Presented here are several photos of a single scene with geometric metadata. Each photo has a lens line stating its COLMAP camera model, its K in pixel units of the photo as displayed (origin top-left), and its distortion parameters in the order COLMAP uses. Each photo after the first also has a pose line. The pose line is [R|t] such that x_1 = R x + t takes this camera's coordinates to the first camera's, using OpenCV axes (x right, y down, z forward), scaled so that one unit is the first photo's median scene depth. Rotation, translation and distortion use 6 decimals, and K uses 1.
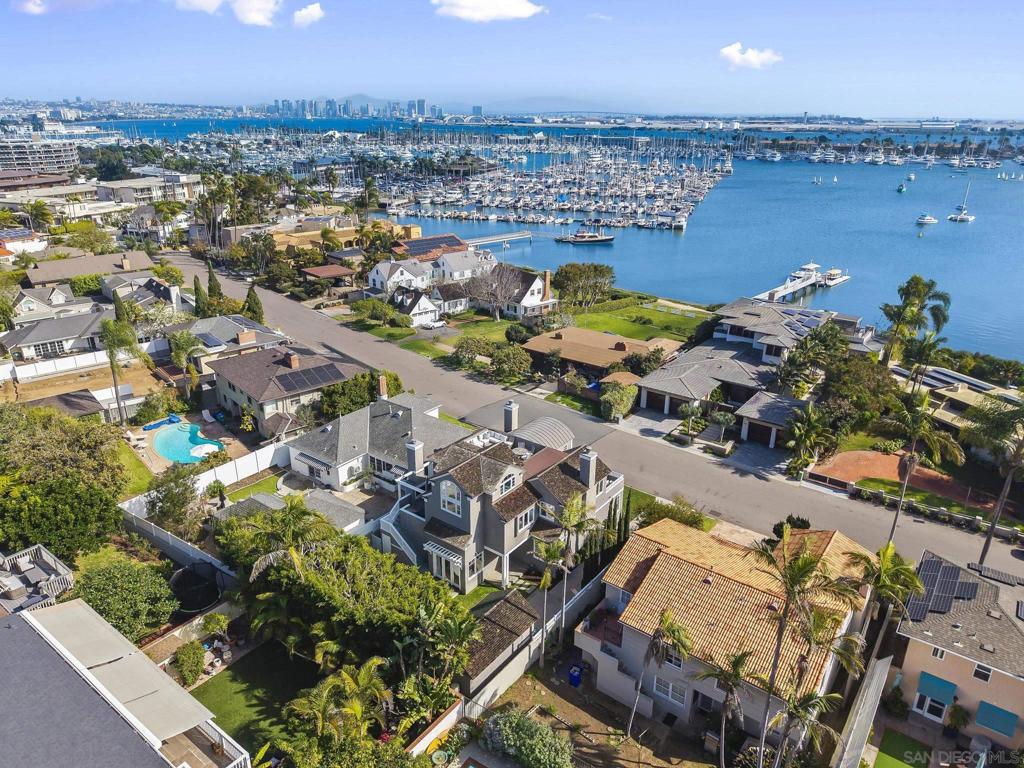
lens RADIAL K [[681.6, 0, 512.0], [0, 681.6, 384.0], [0, 0, 1]] dist [0.043610, -0.055534]
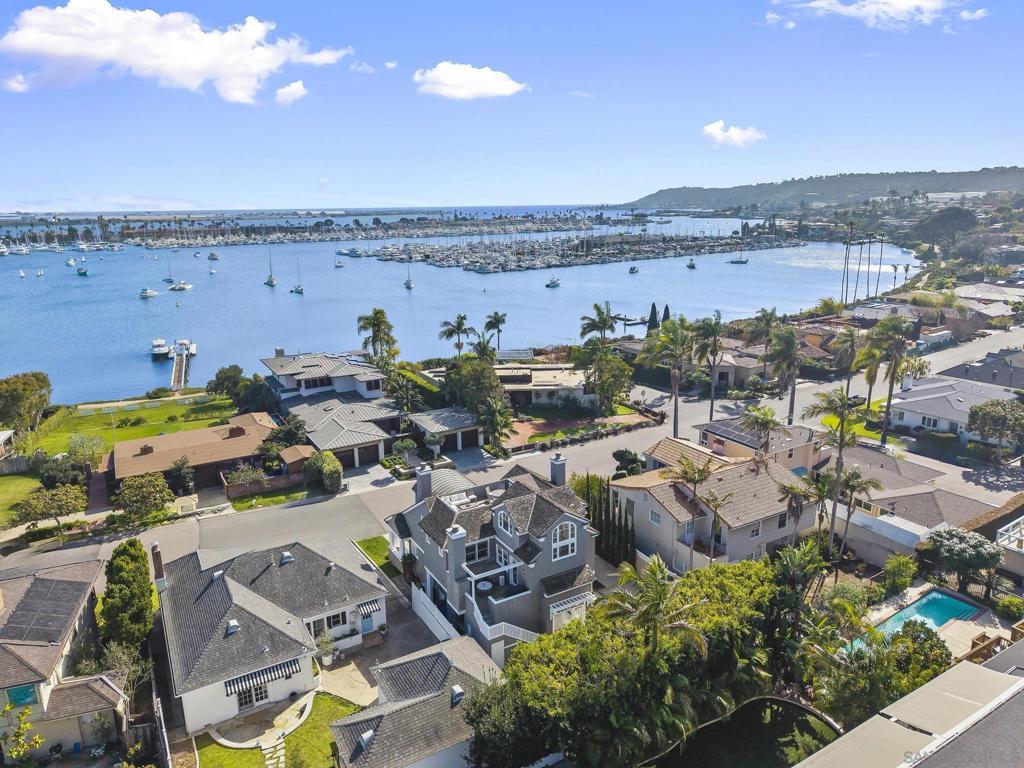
lens RADIAL K [[681.6, 0, 512.0], [0, 681.6, 384.0], [0, 0, 1]] dist [0.043610, -0.055534]
pose [[0.387265, -0.248469, 0.887856, -0.473930], [0.354891, 0.928972, 0.105180, -0.081465], [-0.850928, 0.274359, 0.447938, 0.311028]]
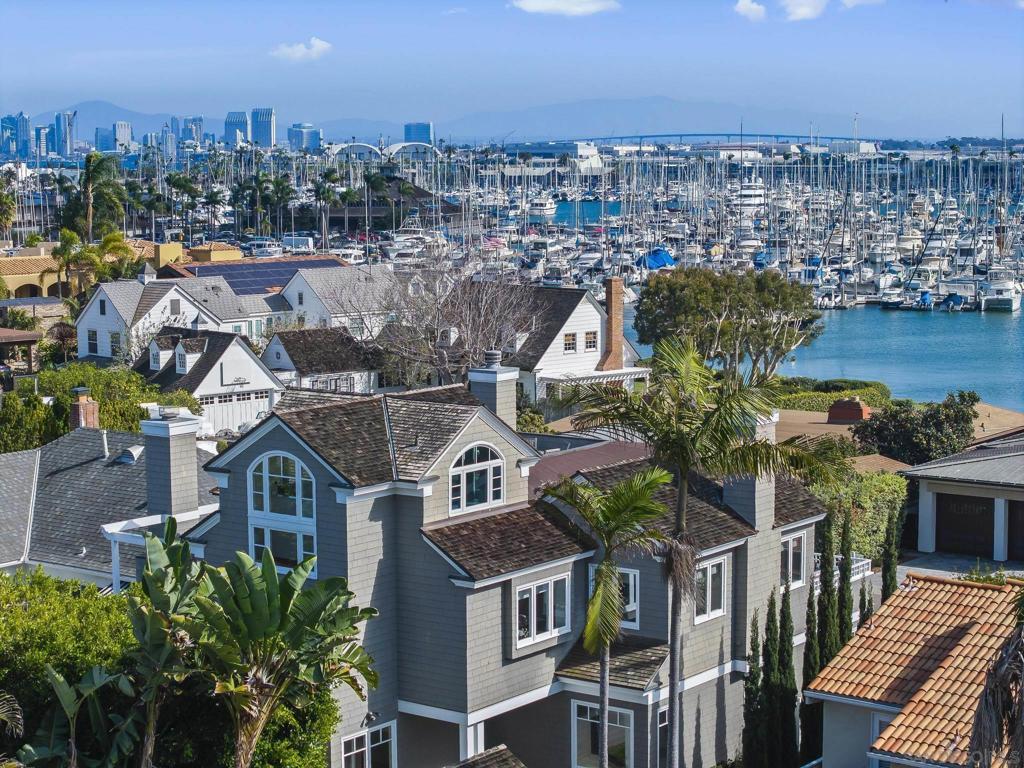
lens RADIAL K [[2050.8, 0, 512.0], [0, 2050.8, 384.0], [0, 0, 1]] dist [-0.183506, 0.471425]
pose [[0.999855, -0.016687, -0.003305, 0.006648], [0.015280, 0.966363, -0.256728, 0.180134], [0.007478, 0.256641, 0.966478, 0.074803]]
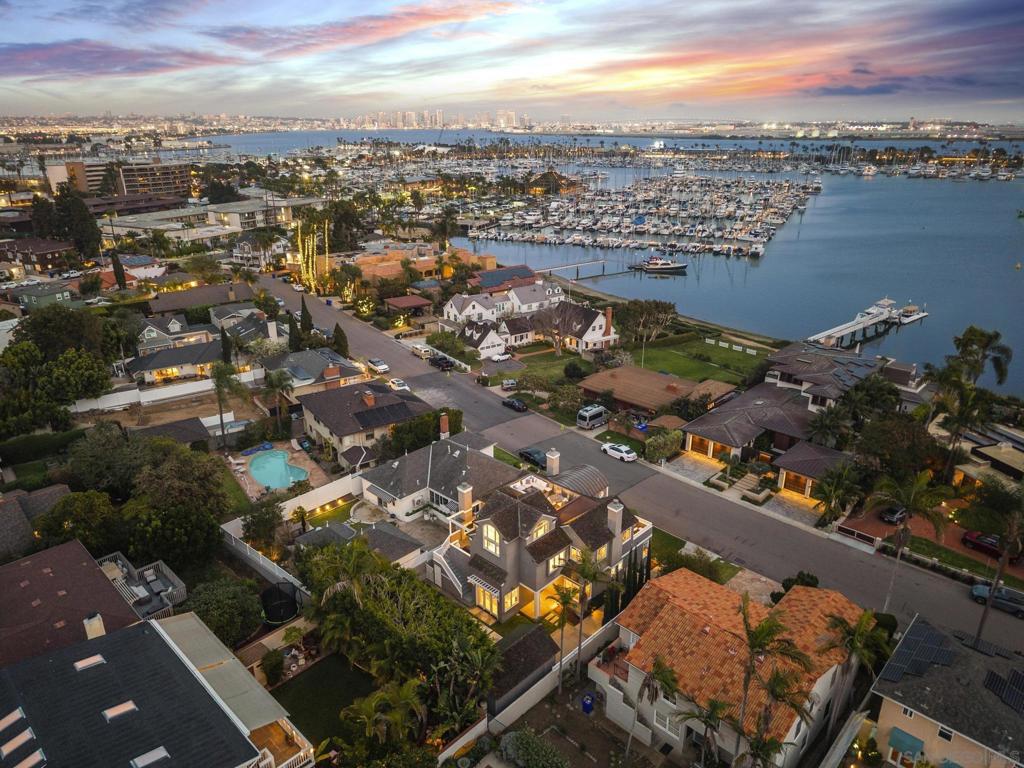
lens RADIAL K [[681.6, 0, 512.0], [0, 681.6, 384.0], [0, 0, 1]] dist [0.043610, -0.055534]
pose [[0.992785, 0.033048, -0.115264, 0.036997], [-0.034367, 0.999364, -0.009469, -0.045612], [0.114878, 0.013362, 0.993290, -0.080349]]
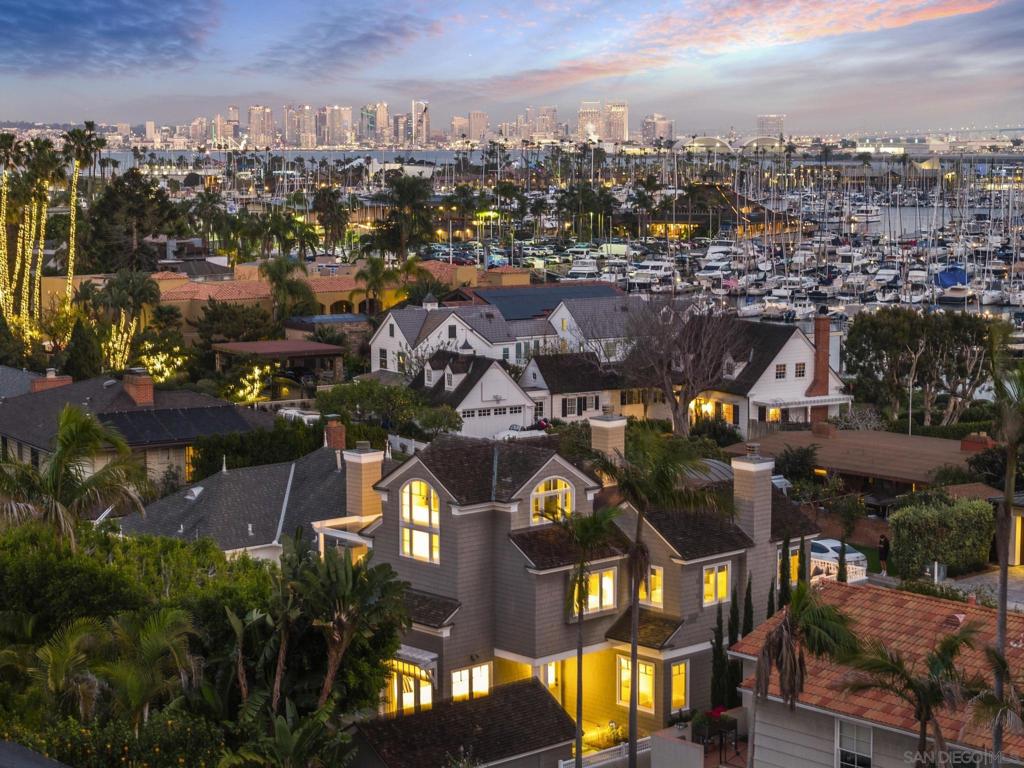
lens RADIAL K [[2037.8, 0, 512.0], [0, 2037.8, 384.0], [0, 0, 1]] dist [-0.064817, 0.059286]
pose [[0.985050, 0.010257, -0.171962, 0.101992], [-0.053517, 0.967054, -0.248883, 0.214876], [0.163743, 0.254365, 0.953146, -0.138133]]
